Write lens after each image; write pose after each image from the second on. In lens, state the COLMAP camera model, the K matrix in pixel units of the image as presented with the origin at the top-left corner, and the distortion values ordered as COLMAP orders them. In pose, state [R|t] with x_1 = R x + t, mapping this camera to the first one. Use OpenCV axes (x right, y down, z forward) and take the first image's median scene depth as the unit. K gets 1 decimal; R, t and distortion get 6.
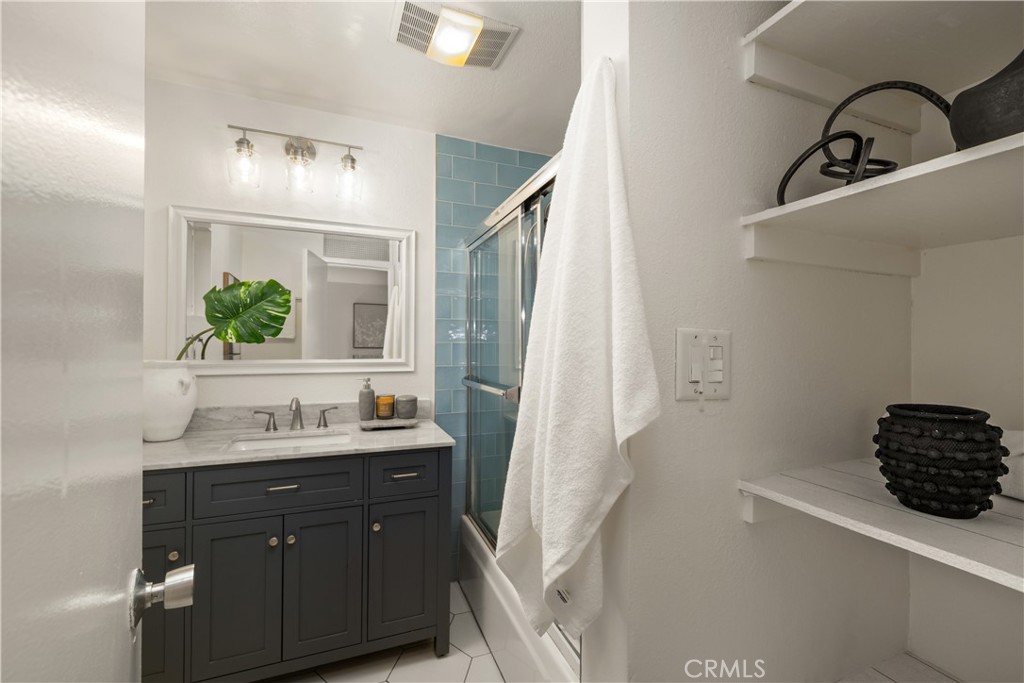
lens RADIAL K [[438.3, 0, 486.5], [0, 438.3, 340.1], [0, 0, 1]] dist [0.000665, 0.000089]
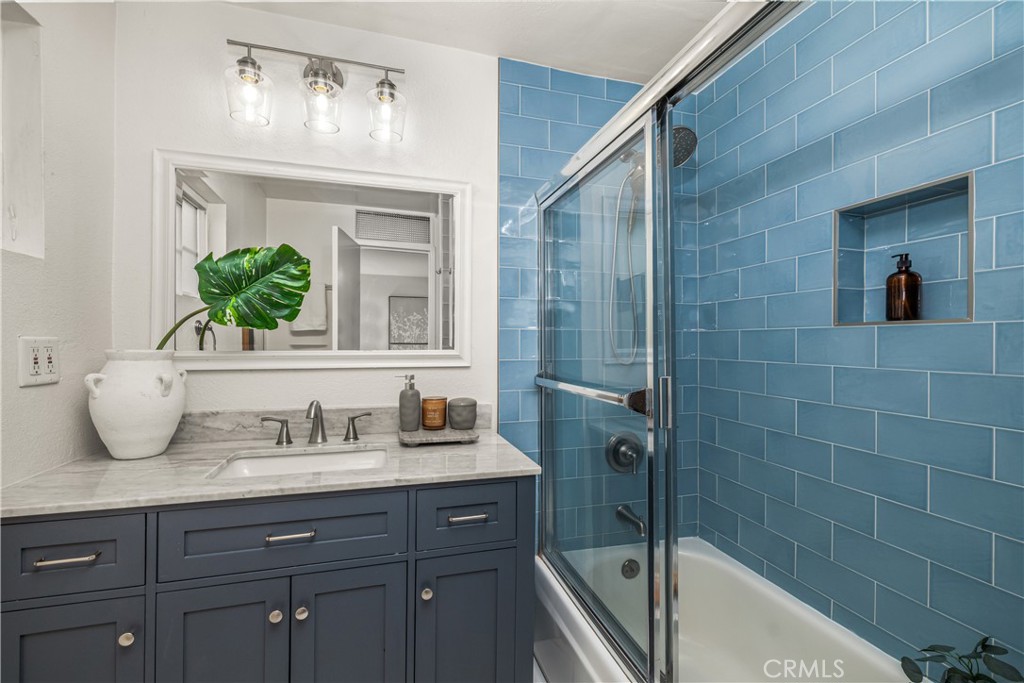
lens RADIAL K [[442.6, 0, 512.0], [0, 442.6, 341.5], [0, 0, 1]] dist [-0.000134, -0.000057]
pose [[0.999748, 0.003512, -0.022176, -0.081242], [-0.003333, 0.999962, 0.008111, 0.022553], [0.022204, -0.008035, 0.999721, 0.246058]]
